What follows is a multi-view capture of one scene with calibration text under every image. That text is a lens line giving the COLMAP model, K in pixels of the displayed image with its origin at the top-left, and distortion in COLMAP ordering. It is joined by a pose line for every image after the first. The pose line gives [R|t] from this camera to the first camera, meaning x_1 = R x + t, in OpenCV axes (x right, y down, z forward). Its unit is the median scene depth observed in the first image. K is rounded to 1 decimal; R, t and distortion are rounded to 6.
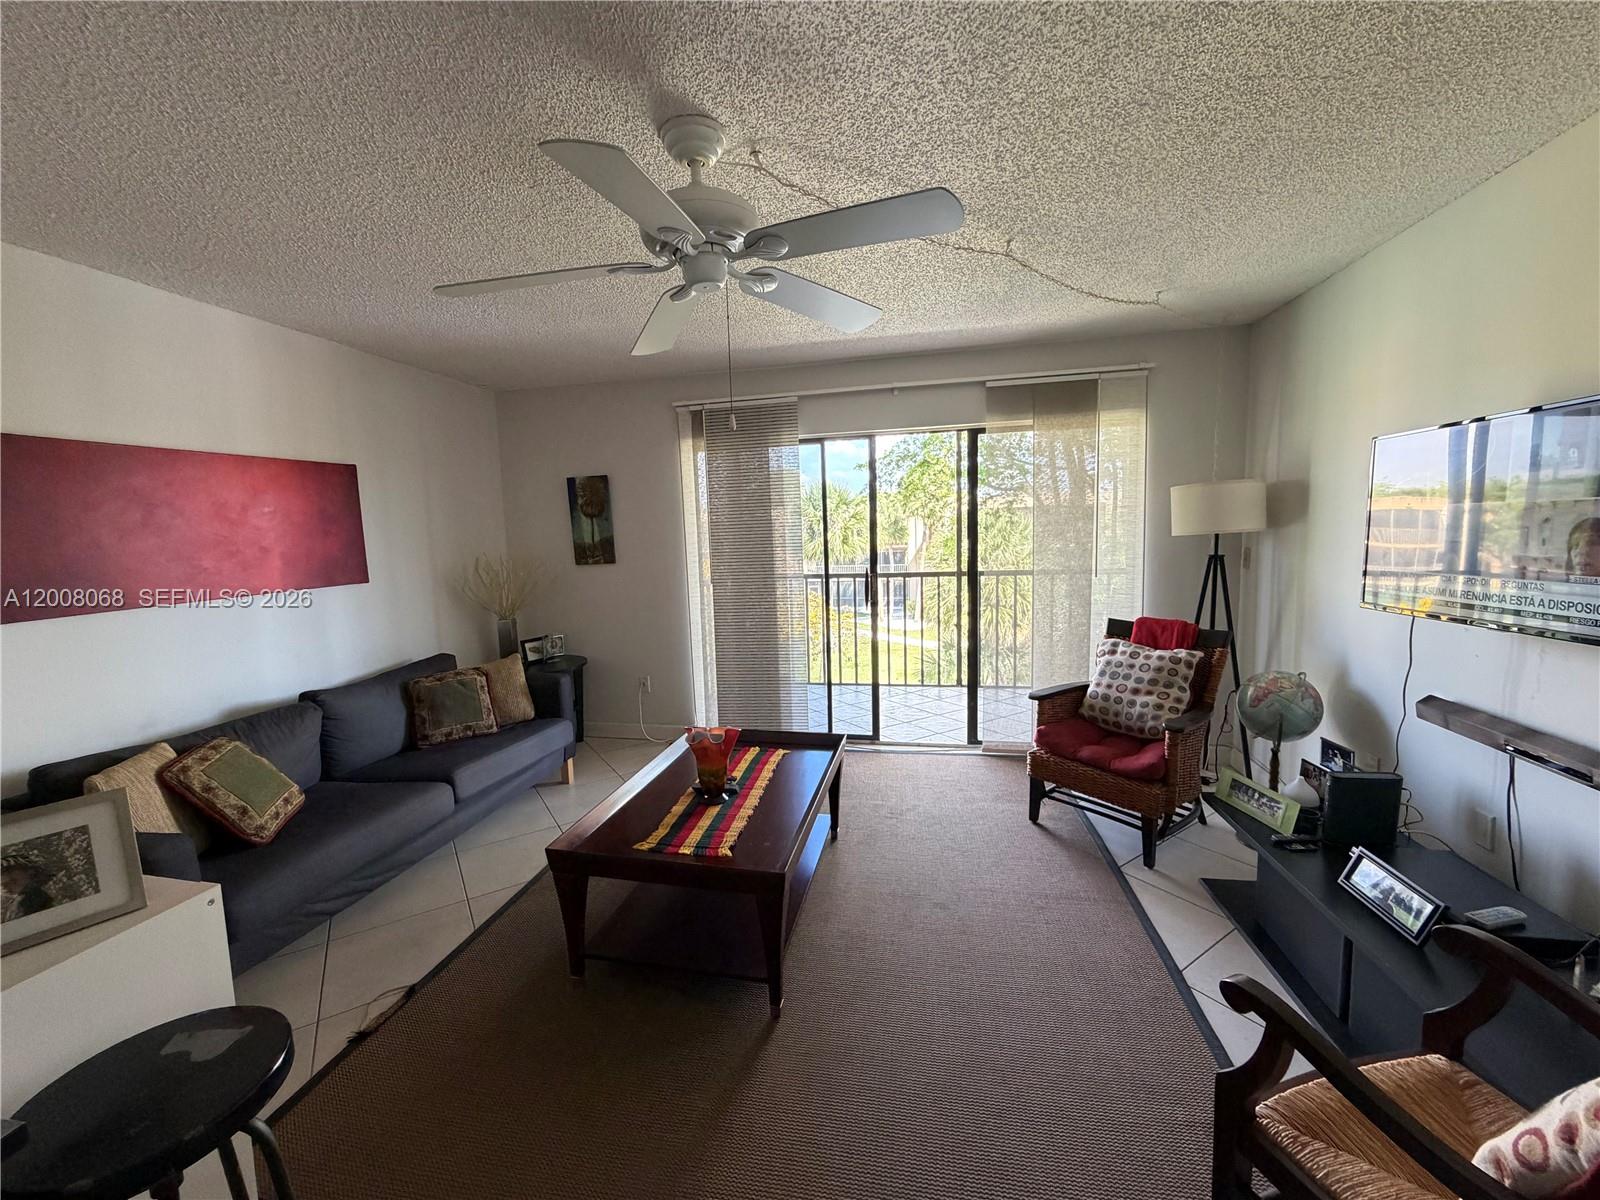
lens RADIAL K [[634.3, 0, 790.8], [0, 634.3, 599.1], [0, 0, 1]] dist [-0.002712, 0.000606]
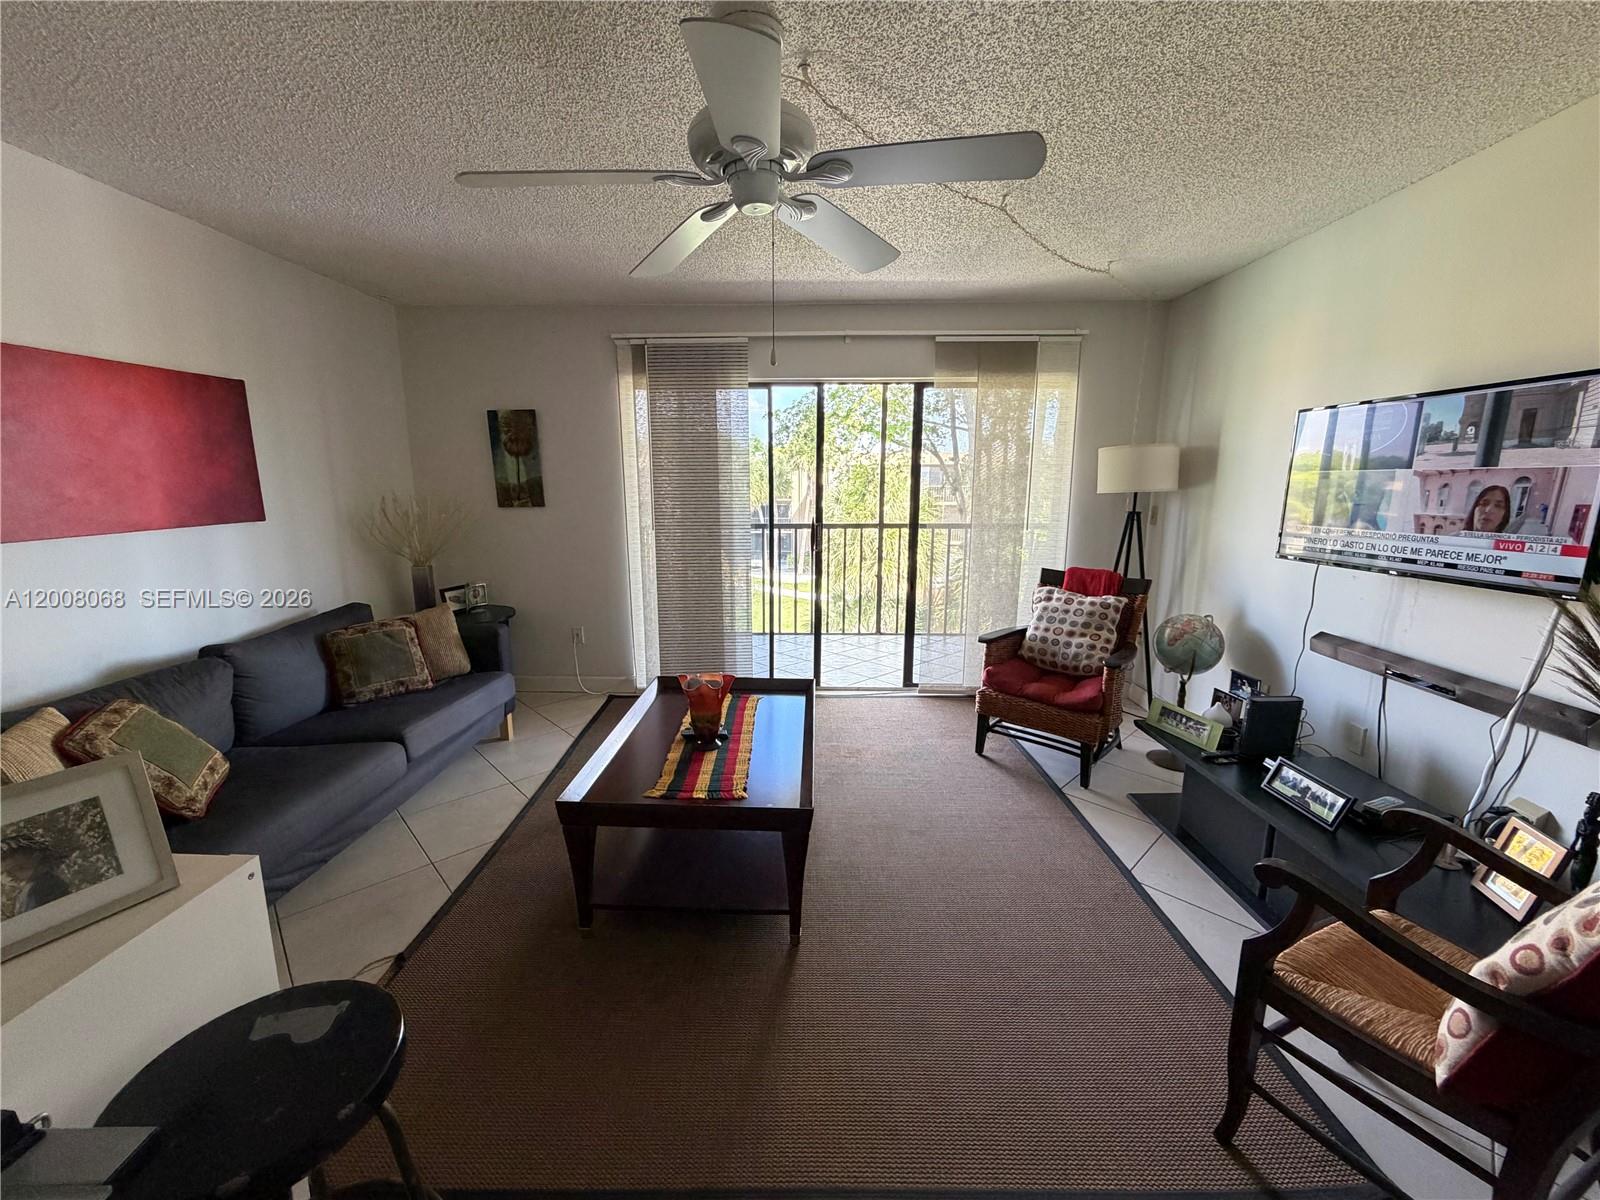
lens RADIAL K [[634.3, 0, 797.6], [0, 634.3, 598.3], [0, 0, 1]] dist [-0.002712, 0.000606]
pose [[0.982100, -0.002302, 0.188345, -0.150320], [-0.011521, 0.997319, 0.072264, 0.010838], [-0.188007, -0.073141, 0.979441, 0.013088]]
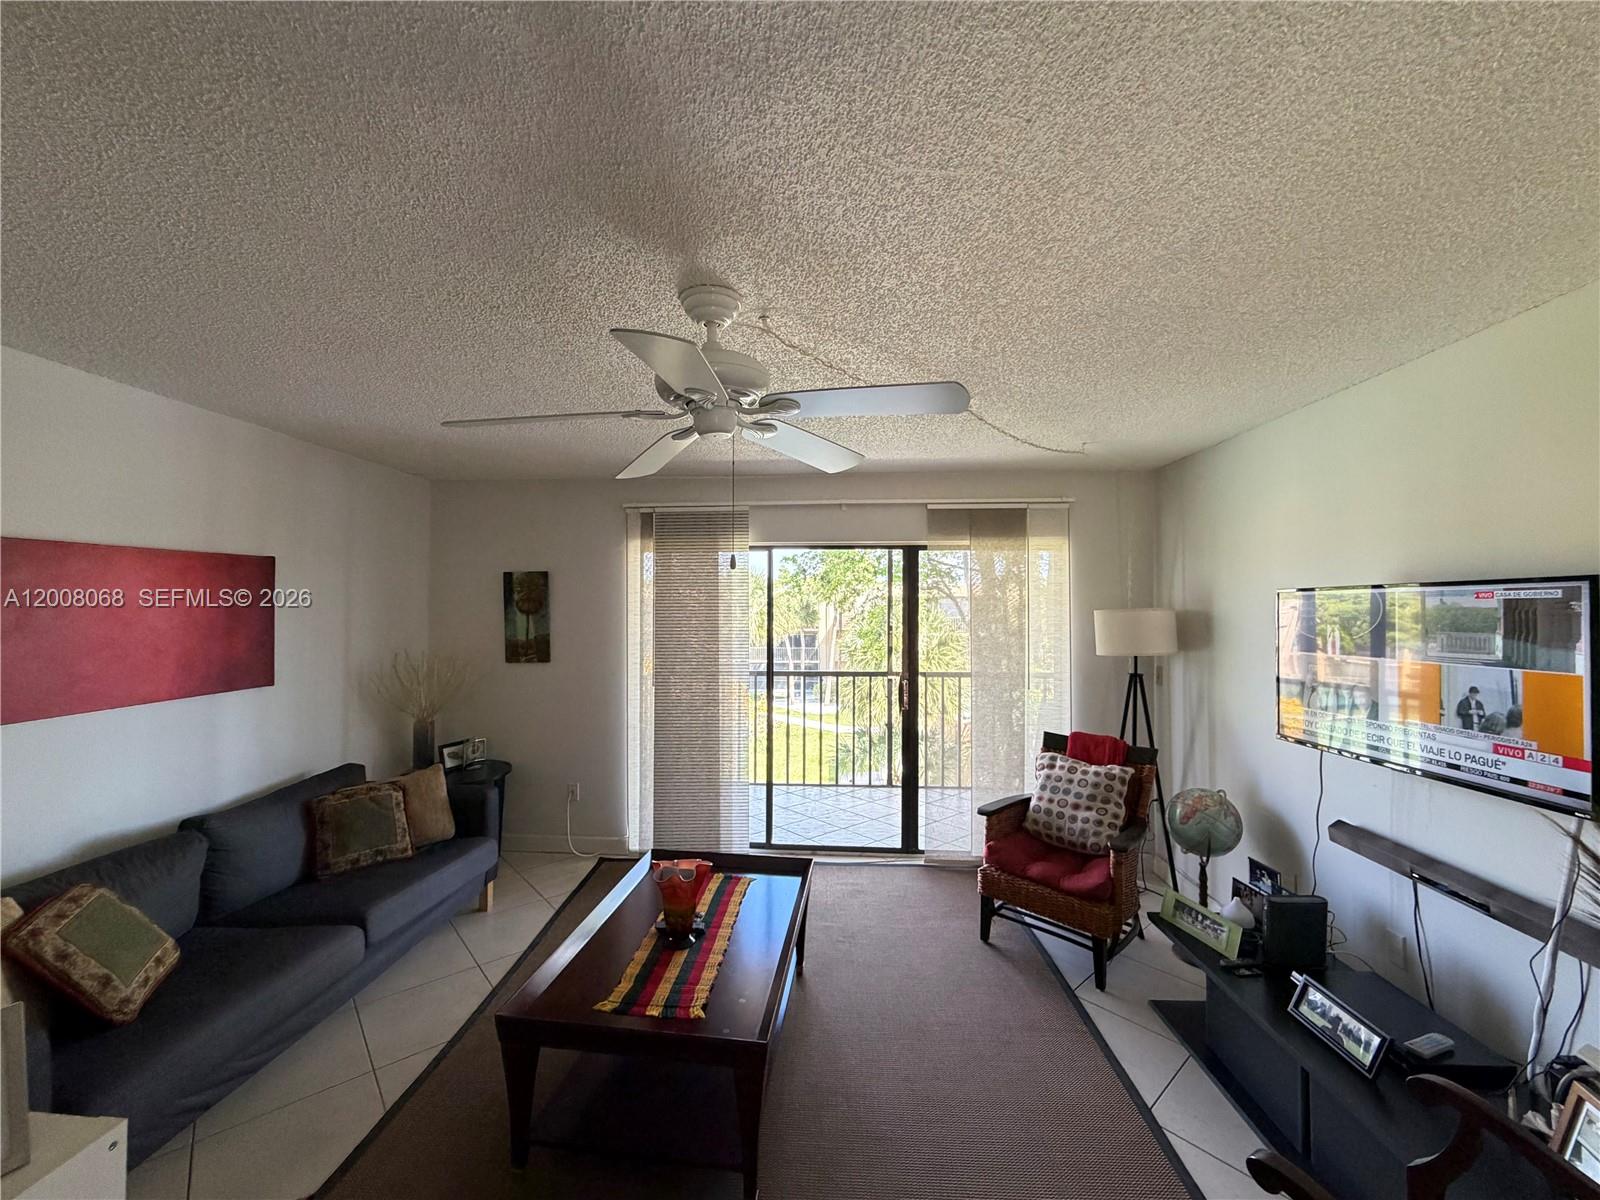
lens RADIAL K [[634.3, 0, 794.0], [0, 634.3, 602.6], [0, 0, 1]] dist [-0.002712, 0.000606]
pose [[0.989624, 0.035537, 0.139217, -0.084348], [-0.017966, 0.991932, -0.125495, -0.055679], [-0.142553, 0.121692, 0.982278, -0.002479]]
